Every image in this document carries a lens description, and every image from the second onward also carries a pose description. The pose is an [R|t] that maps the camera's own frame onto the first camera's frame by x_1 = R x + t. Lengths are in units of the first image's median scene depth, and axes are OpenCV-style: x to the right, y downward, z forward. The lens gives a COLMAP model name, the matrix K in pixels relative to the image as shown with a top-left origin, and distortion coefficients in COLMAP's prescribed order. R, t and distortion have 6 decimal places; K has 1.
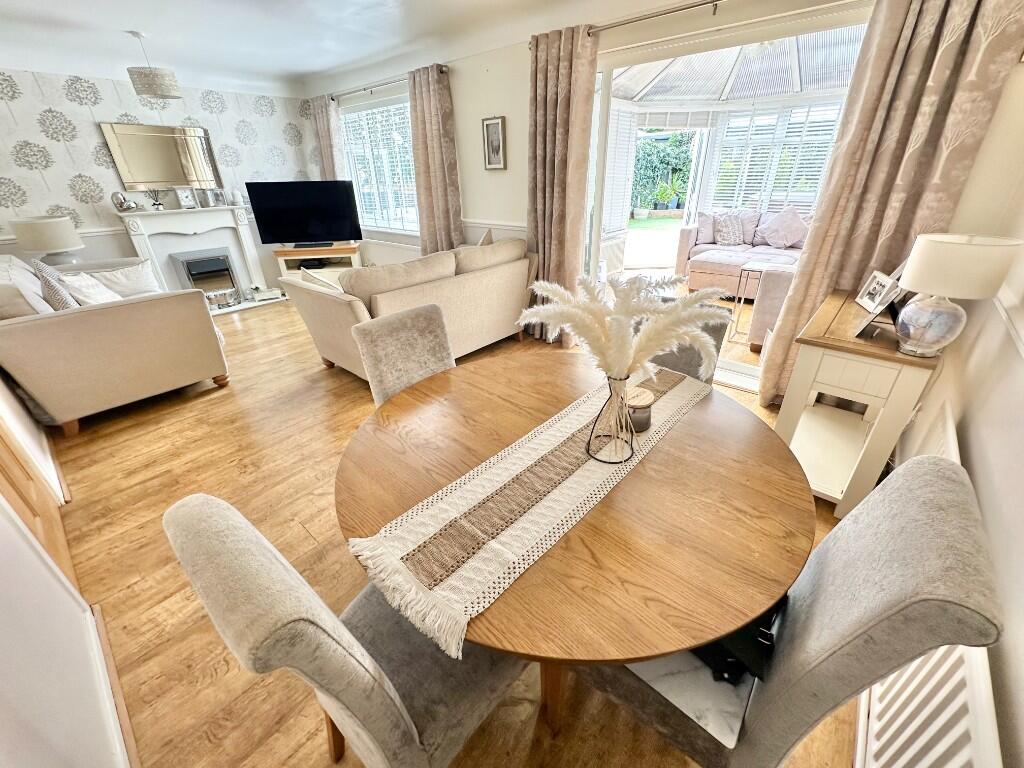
lens RADIAL K [[412.0, 0, 513.2], [0, 412.0, 383.1], [0, 0, 1]] dist [-0.000570, 0.000496]
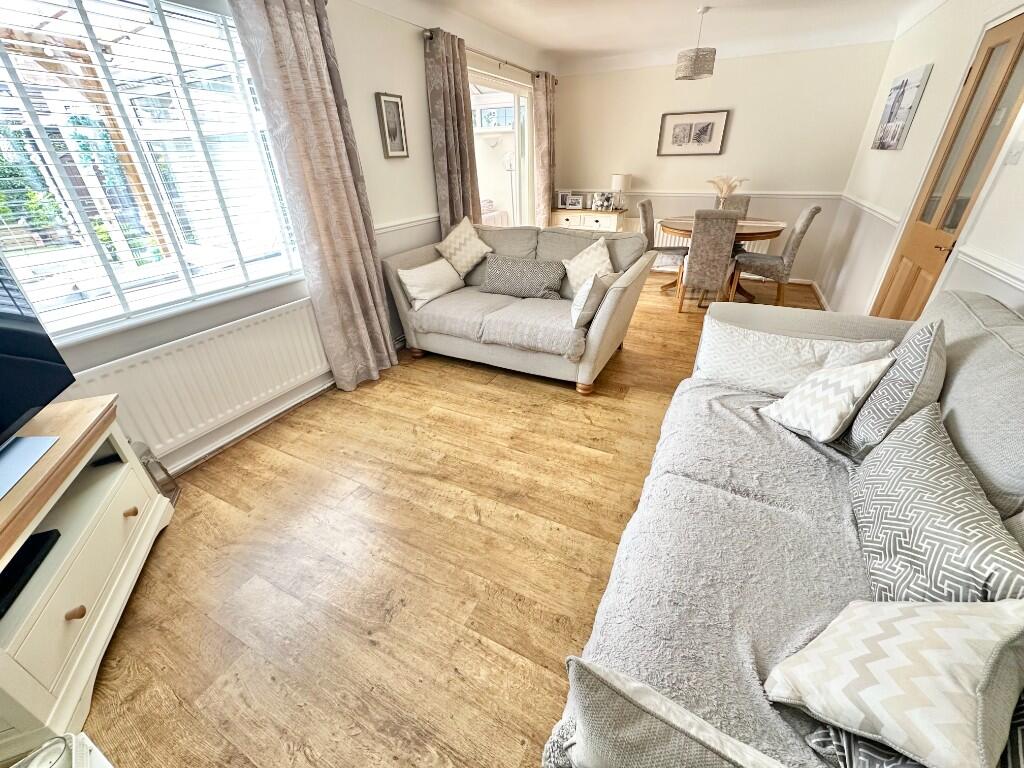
lens RADIAL K [[409.8, 0, 512.0], [0, 409.8, 384.0], [0, 0, 1]] dist [-0.001054, 0.000197]
pose [[-0.243384, -0.442458, 0.863131, -0.842983], [0.476219, 0.720733, 0.503745, -0.405536], [-0.844973, 0.533643, 0.035292, 0.837751]]
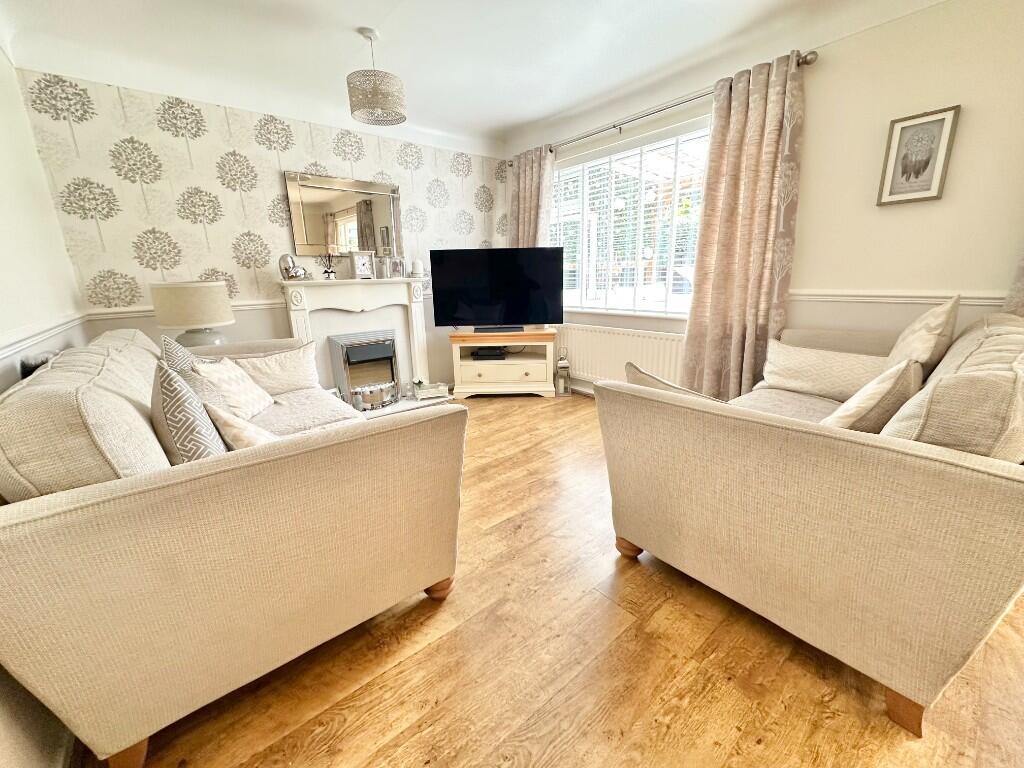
lens RADIAL K [[409.8, 0, 512.0], [0, 409.8, 384.0], [0, 0, 1]] dist [-0.001054, 0.000197]
pose [[0.986953, 0.037509, -0.156577, -0.397327], [-0.069836, 0.975974, -0.206391, -0.101059], [0.145074, 0.214633, 0.965860, 0.359601]]
